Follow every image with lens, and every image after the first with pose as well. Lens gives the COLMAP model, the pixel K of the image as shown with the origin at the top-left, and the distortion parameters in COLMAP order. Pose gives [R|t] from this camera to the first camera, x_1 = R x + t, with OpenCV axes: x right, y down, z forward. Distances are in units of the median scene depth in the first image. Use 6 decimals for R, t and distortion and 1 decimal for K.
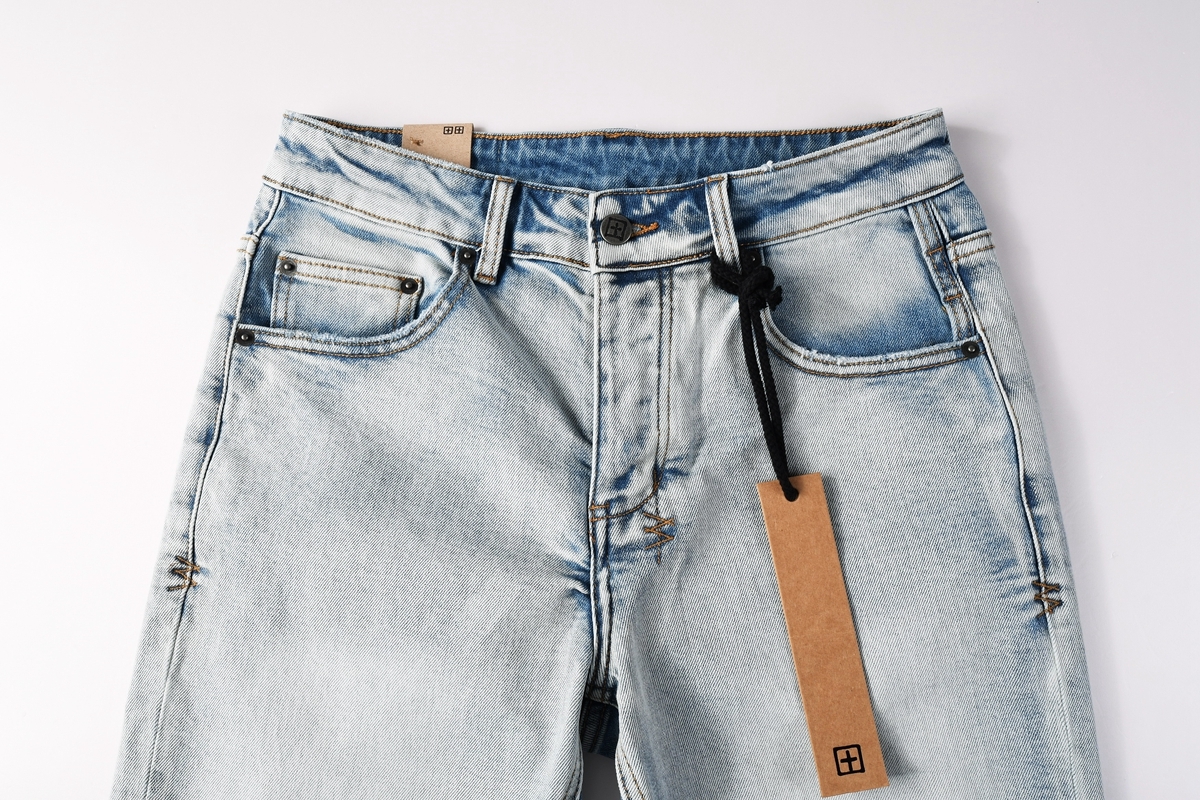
lens RADIAL K [[913.6, 0, 598.5], [0, 913.6, 421.6], [0, 0, 1]] dist [-0.011769, -0.002593]
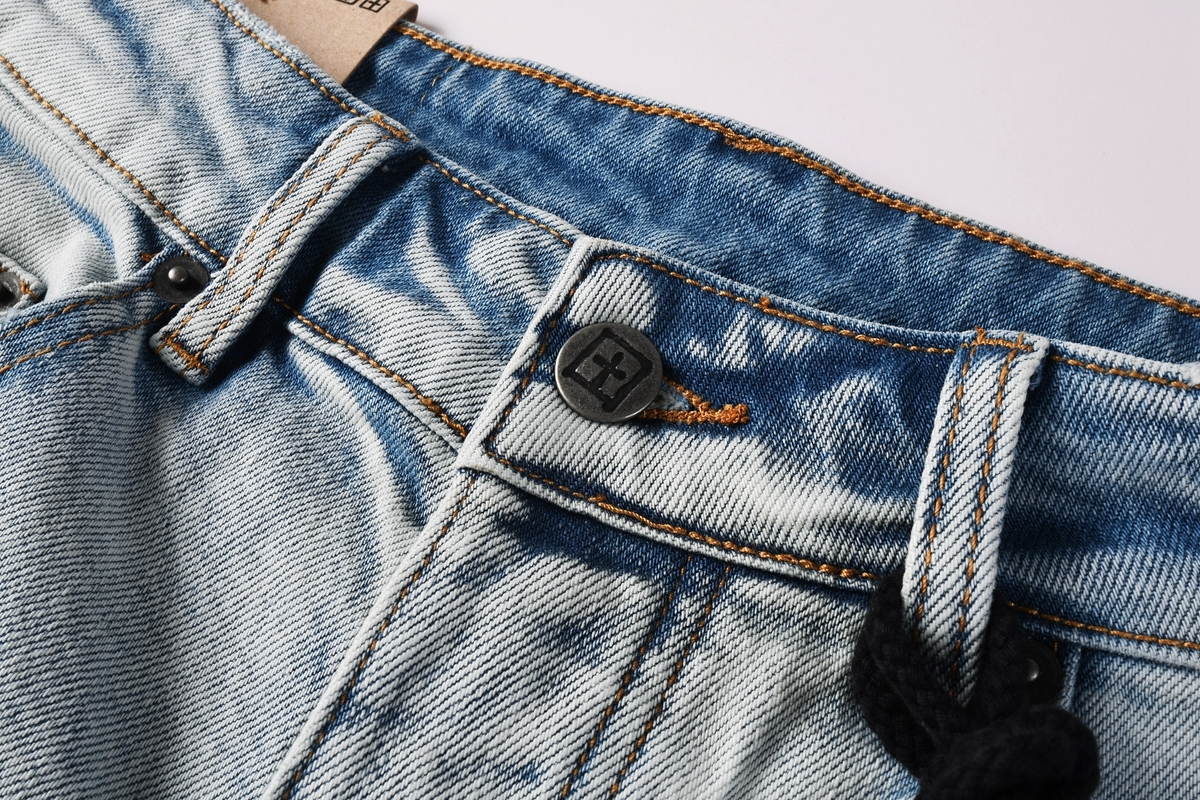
lens RADIAL K [[1202.0, 0, 600.0], [0, 1202.0, 400.0], [0, 0, 1]] dist [0.002364, -0.007122]
pose [[0.891238, 0.394109, -0.224437, 0.104740], [-0.445576, 0.853172, -0.271220, -0.096002], [0.084593, 0.341726, 0.935985, 0.634040]]
